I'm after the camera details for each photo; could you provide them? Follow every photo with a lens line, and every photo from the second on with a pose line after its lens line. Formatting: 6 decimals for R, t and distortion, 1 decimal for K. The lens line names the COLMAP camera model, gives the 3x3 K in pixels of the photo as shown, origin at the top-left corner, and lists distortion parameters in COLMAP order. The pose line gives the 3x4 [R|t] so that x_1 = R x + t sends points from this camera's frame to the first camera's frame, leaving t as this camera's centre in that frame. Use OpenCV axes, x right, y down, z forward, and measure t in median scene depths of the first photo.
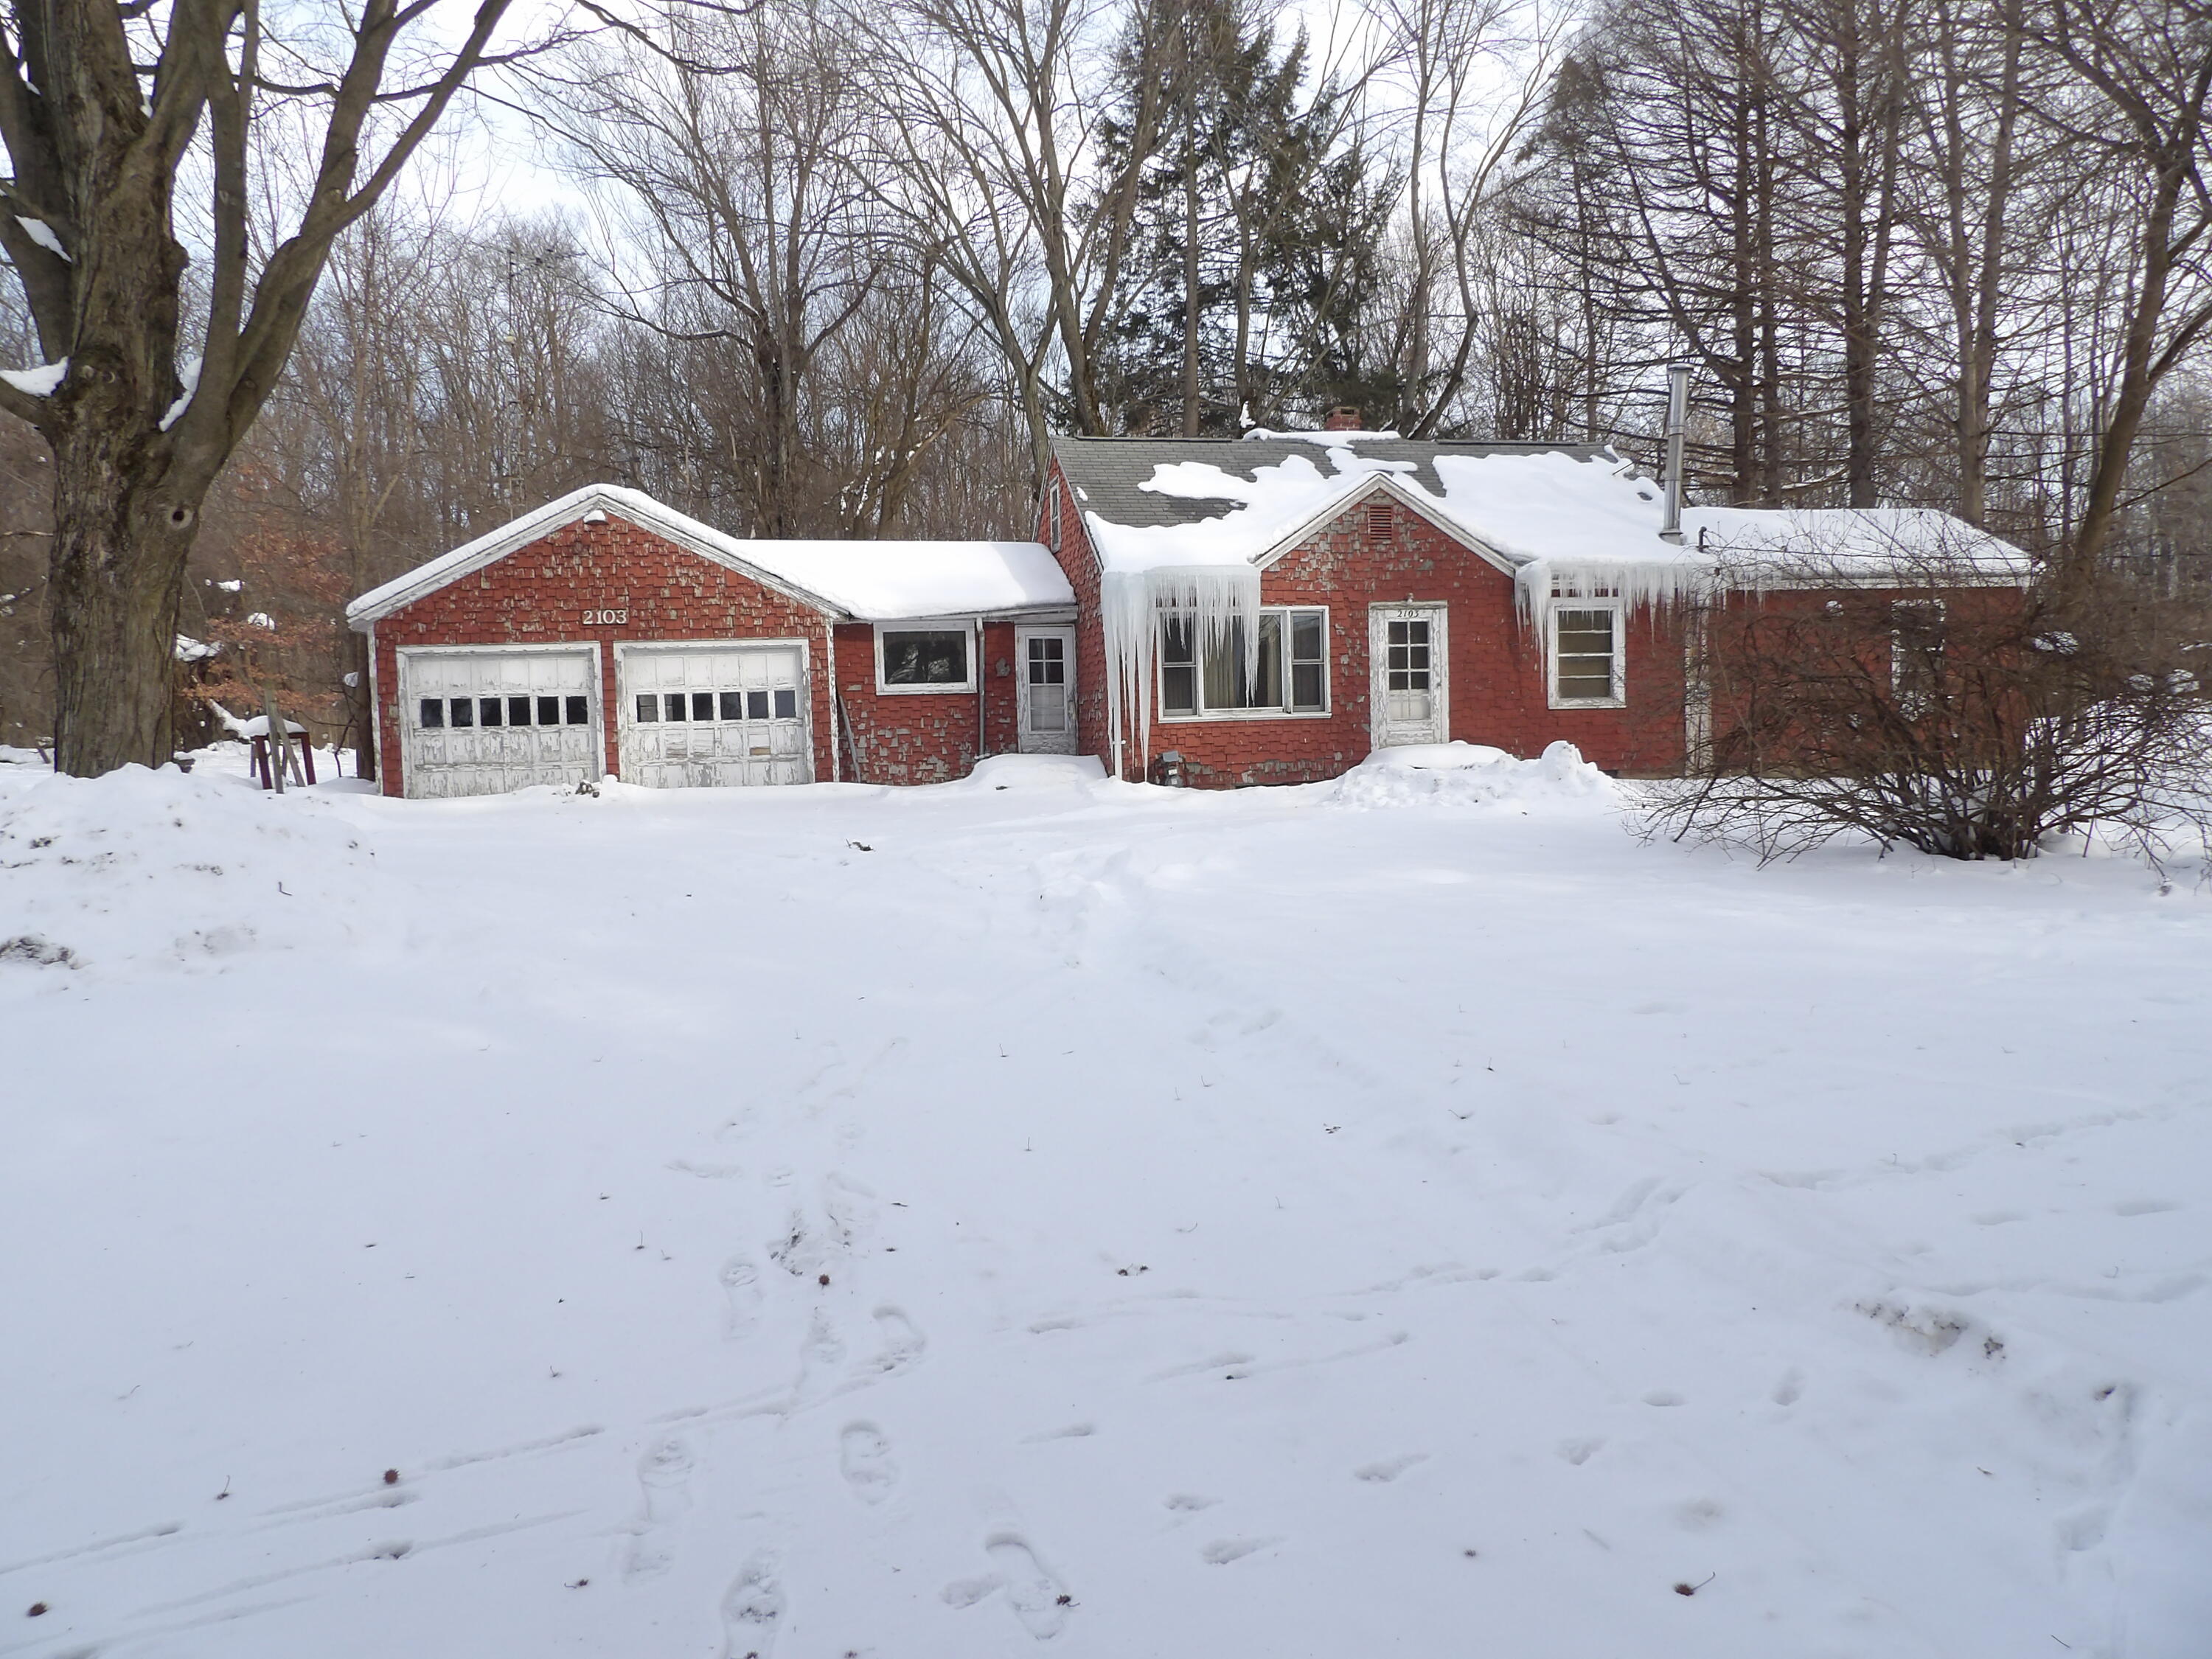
lens RADIAL K [[1578.4, 0, 1095.2], [0, 1578.4, 839.4], [0, 0, 1]] dist [-0.039408, 0.043975]
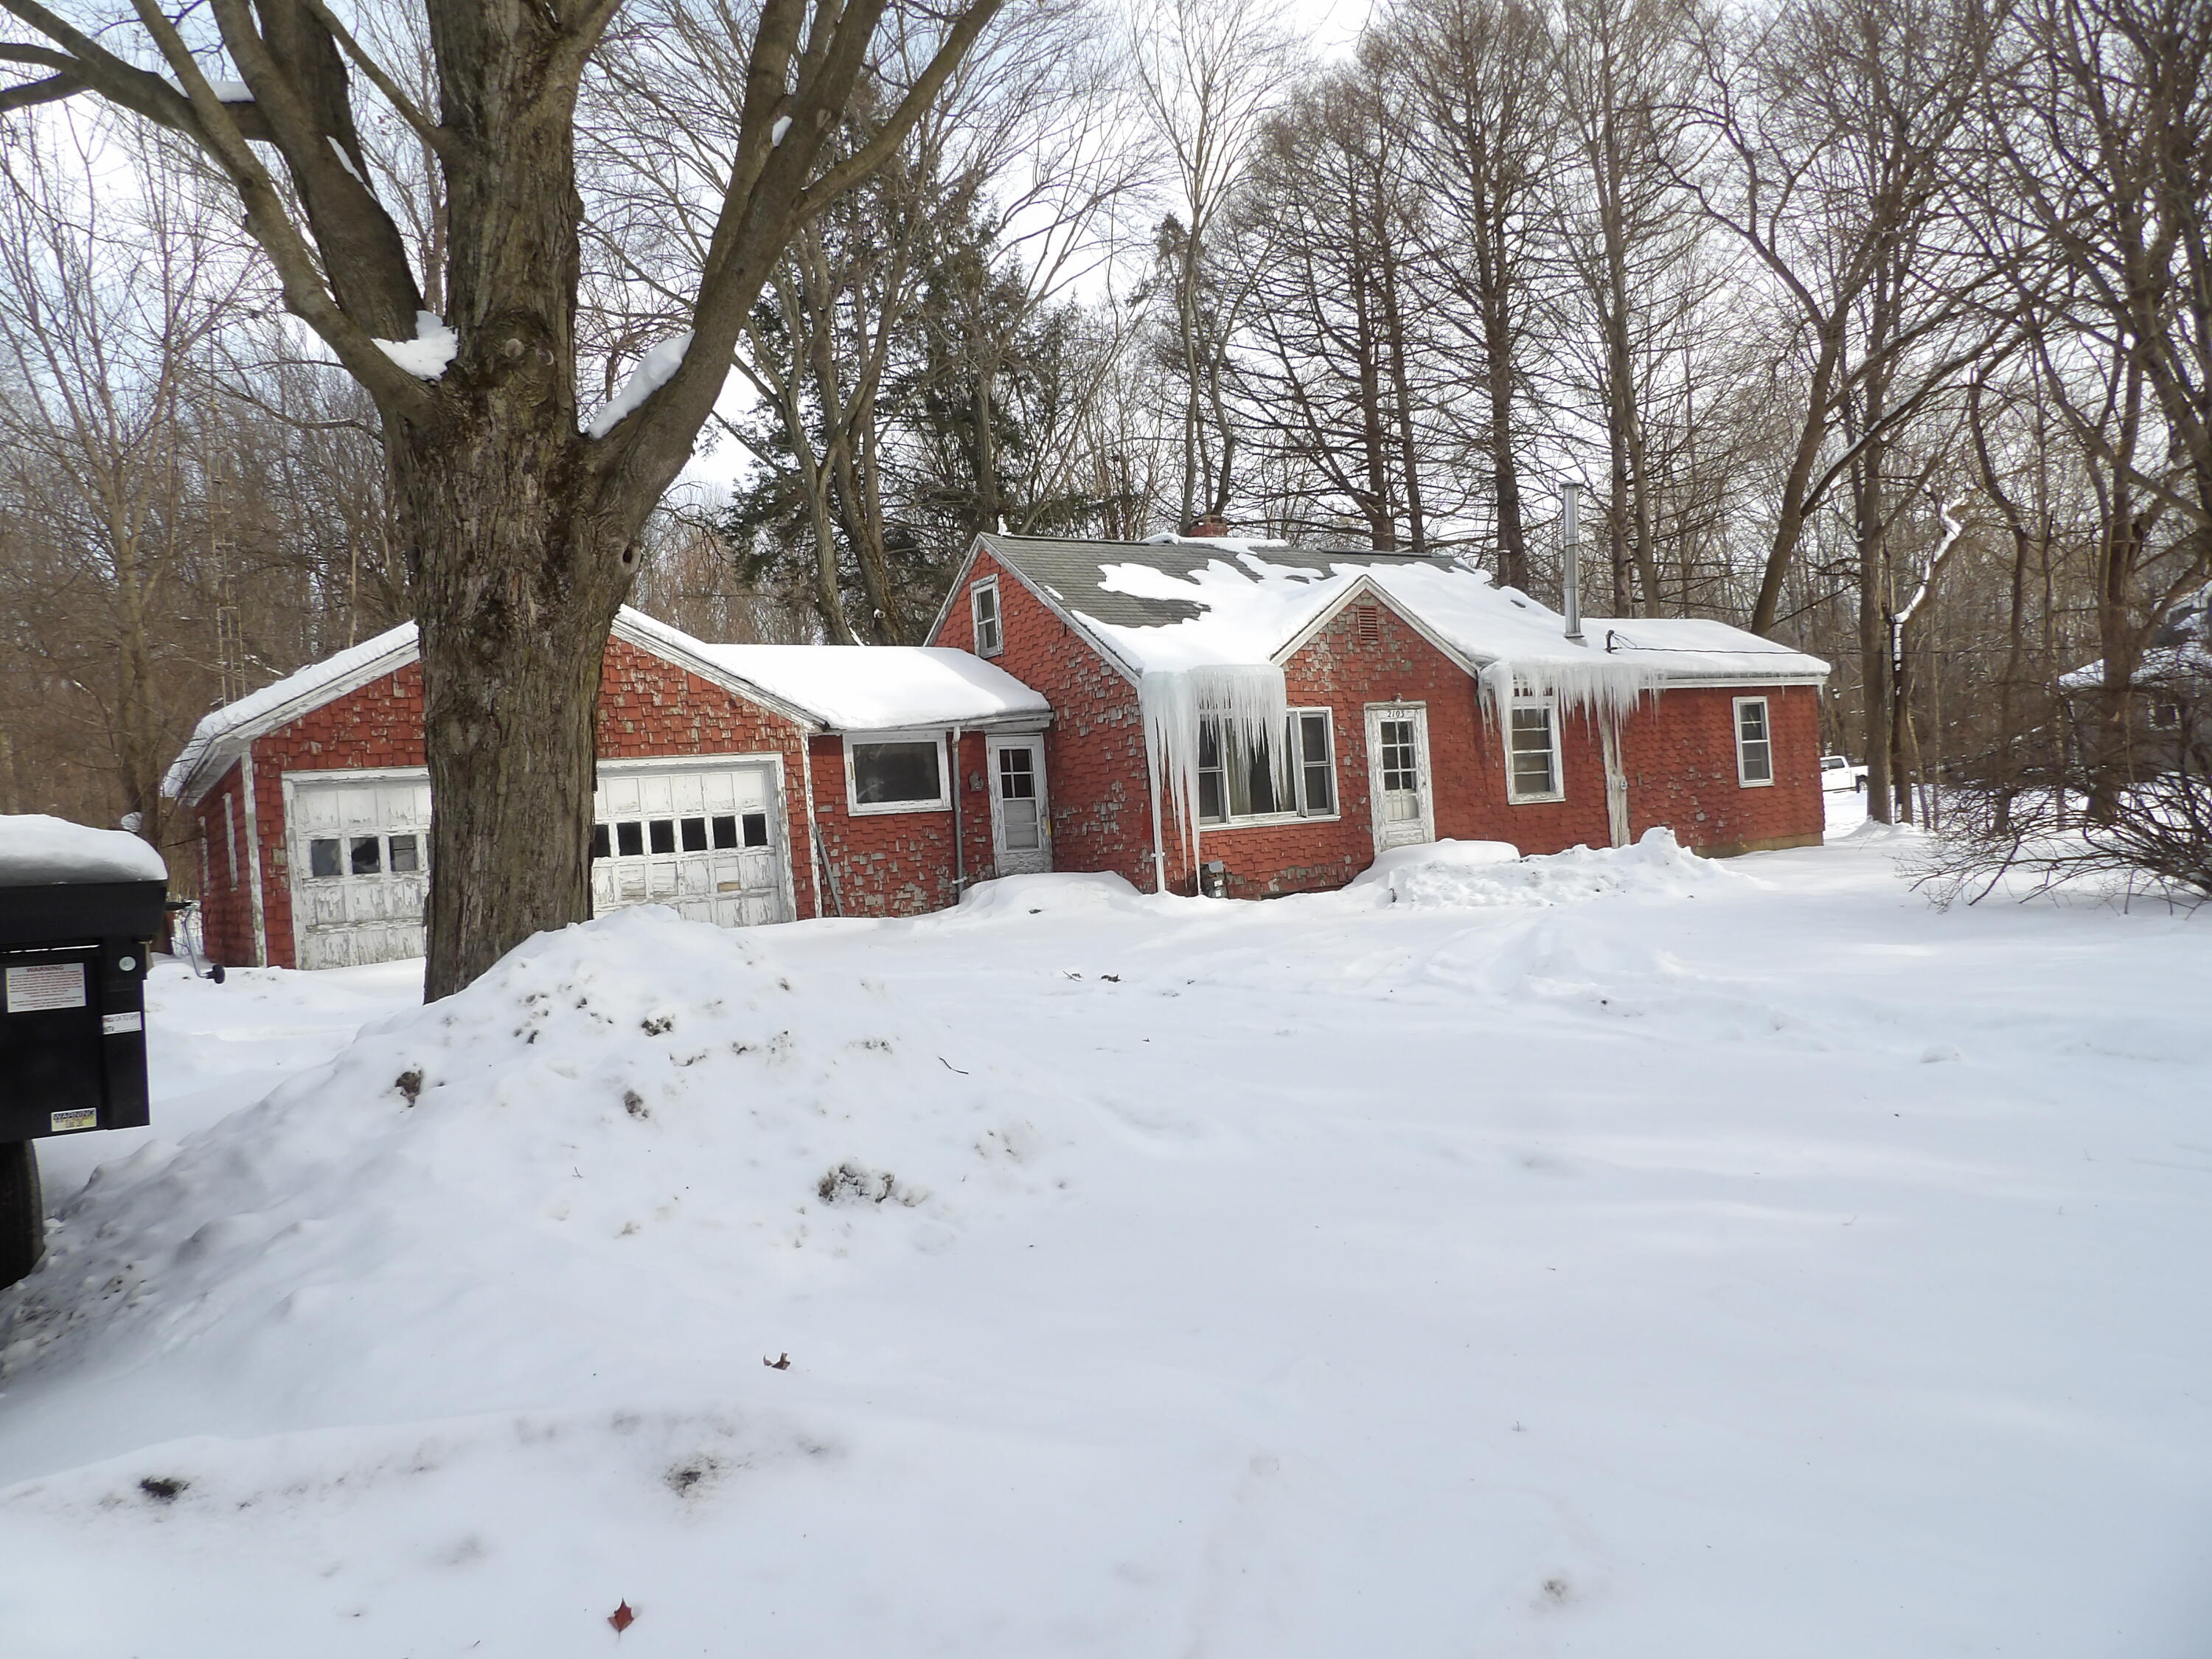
lens RADIAL K [[1578.4, 0, 1095.2], [0, 1578.4, 839.4], [0, 0, 1]] dist [-0.039408, 0.043975]
pose [[0.931398, -0.042457, 0.361519, -0.340464], [0.072790, 0.994838, -0.070698, -0.007252], [-0.356651, 0.092163, 0.929681, 0.144577]]
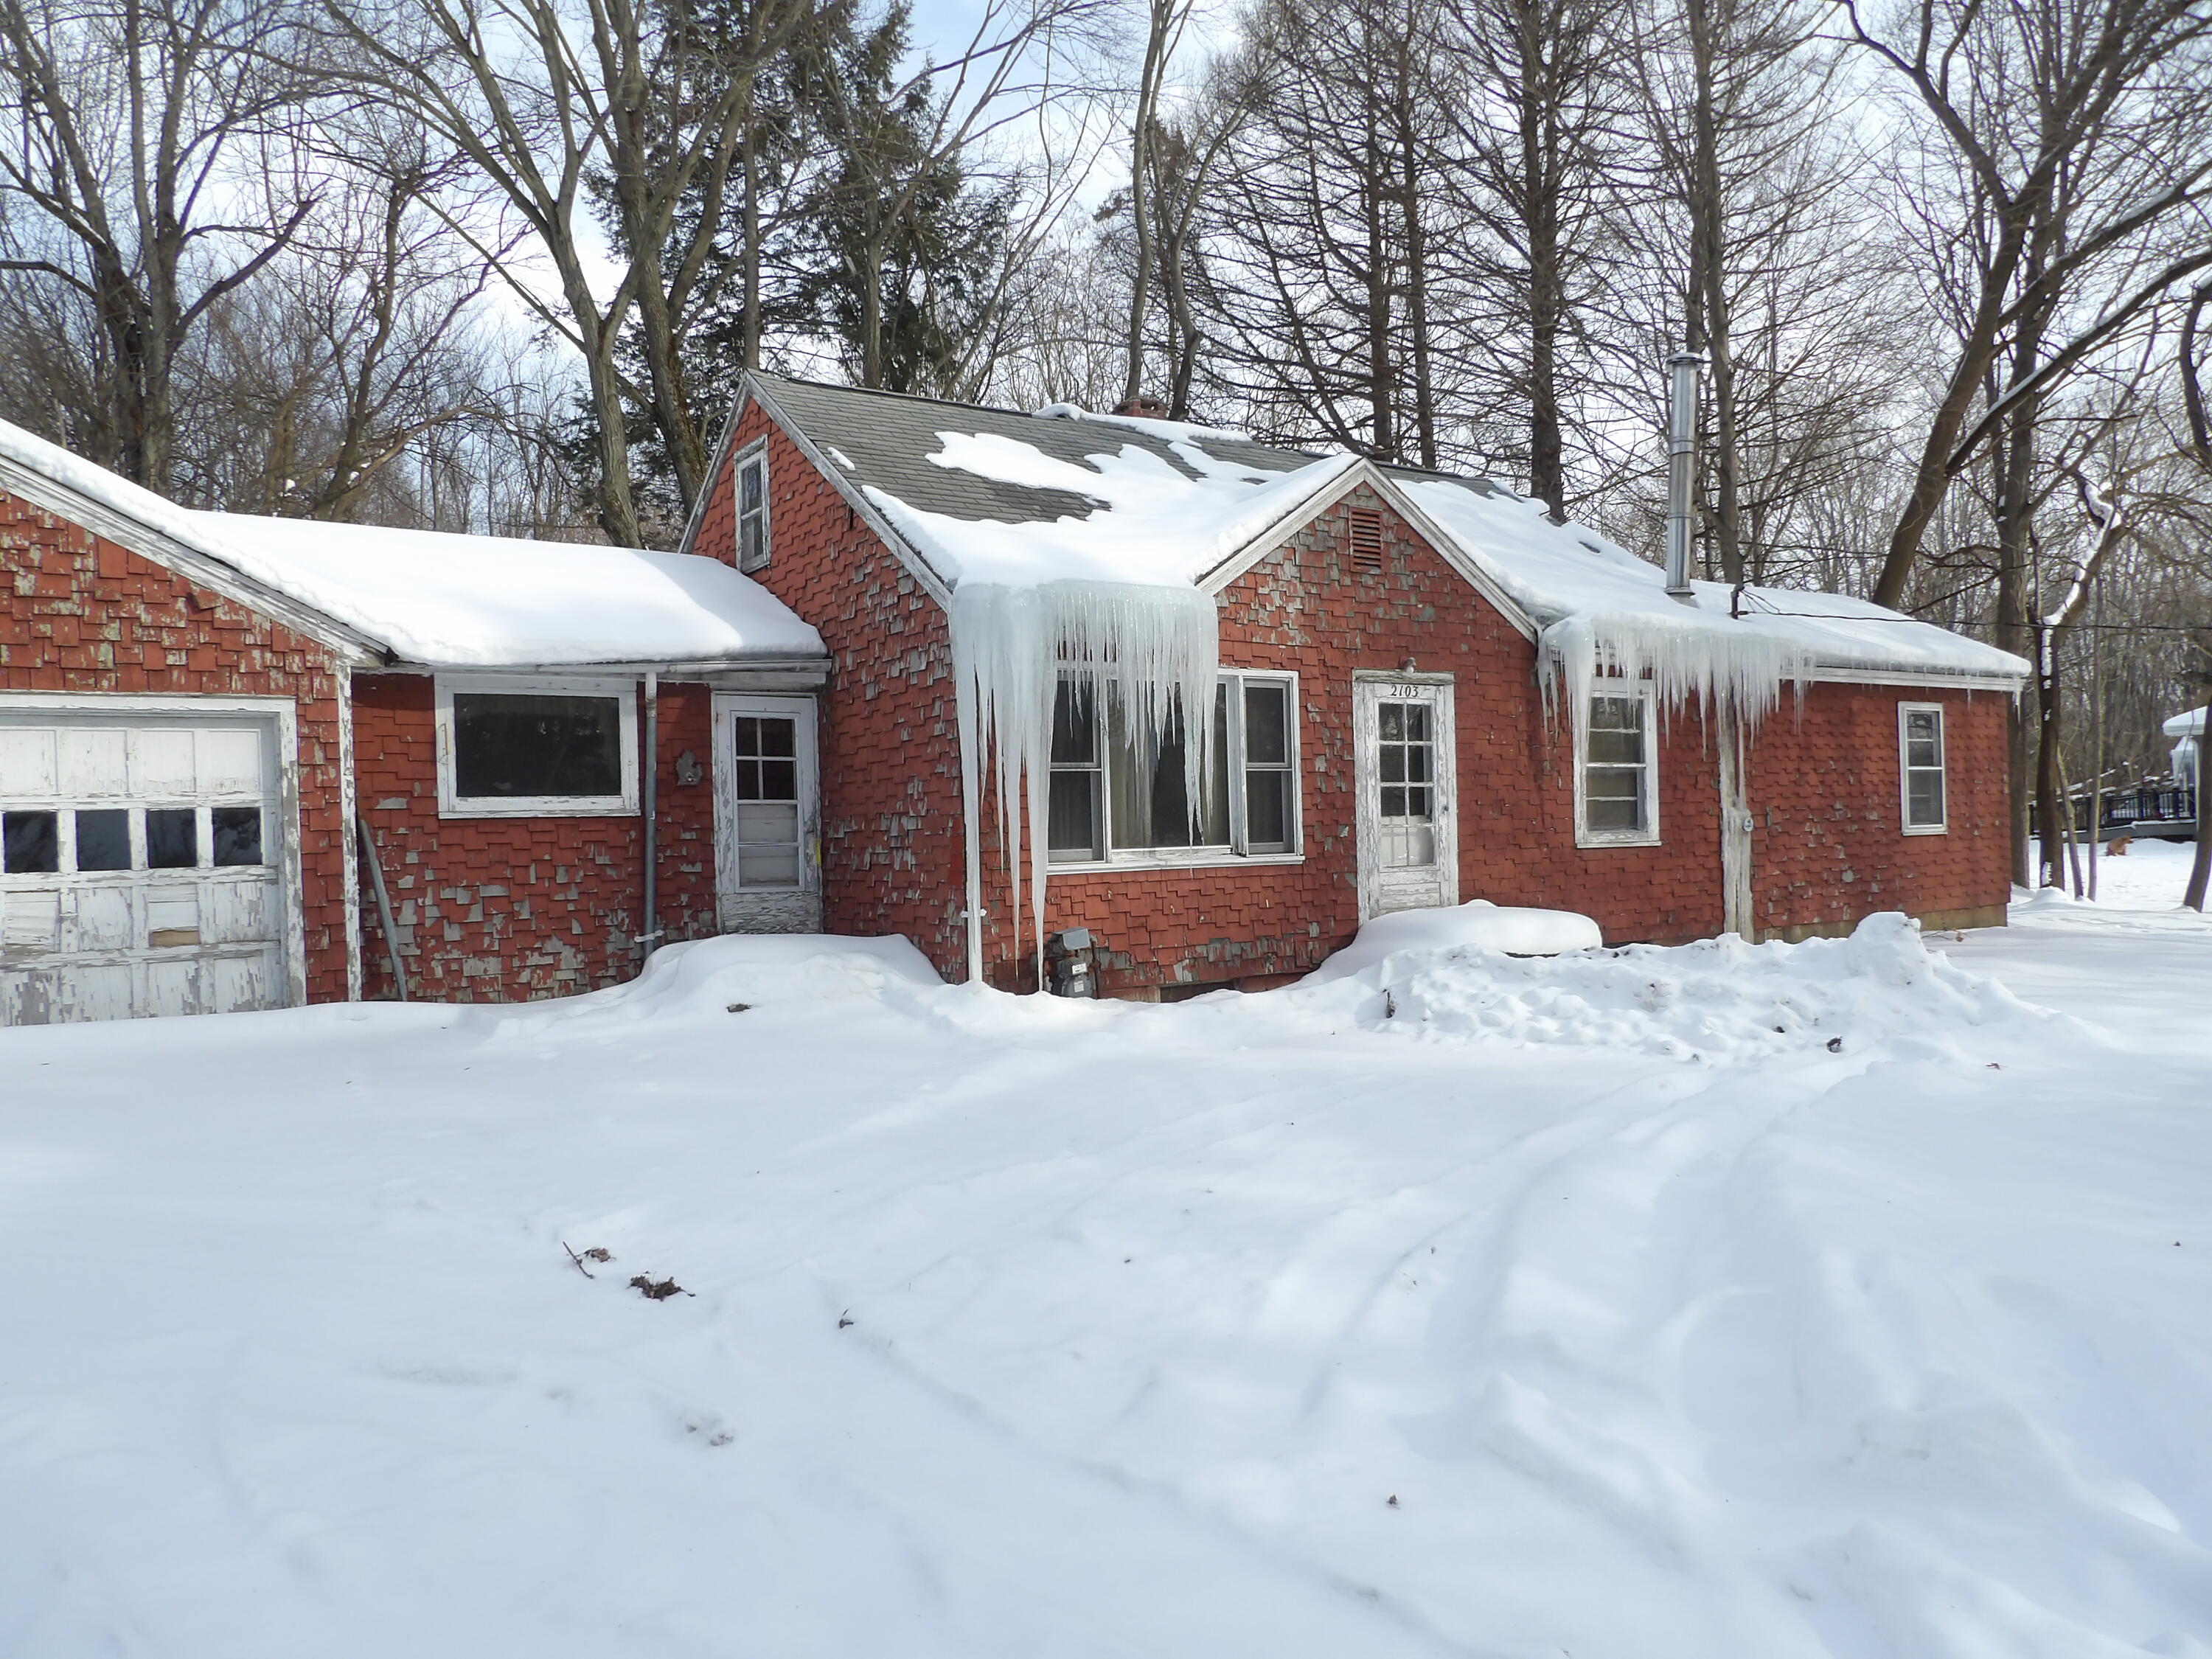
lens RADIAL K [[1578.4, 0, 1095.2], [0, 1578.4, 839.4], [0, 0, 1]] dist [-0.039408, 0.043975]
pose [[0.928940, 0.002620, 0.370221, -0.134502], [0.026277, 0.996987, -0.072989, -0.045056], [-0.369297, 0.077531, 0.926072, 0.483048]]
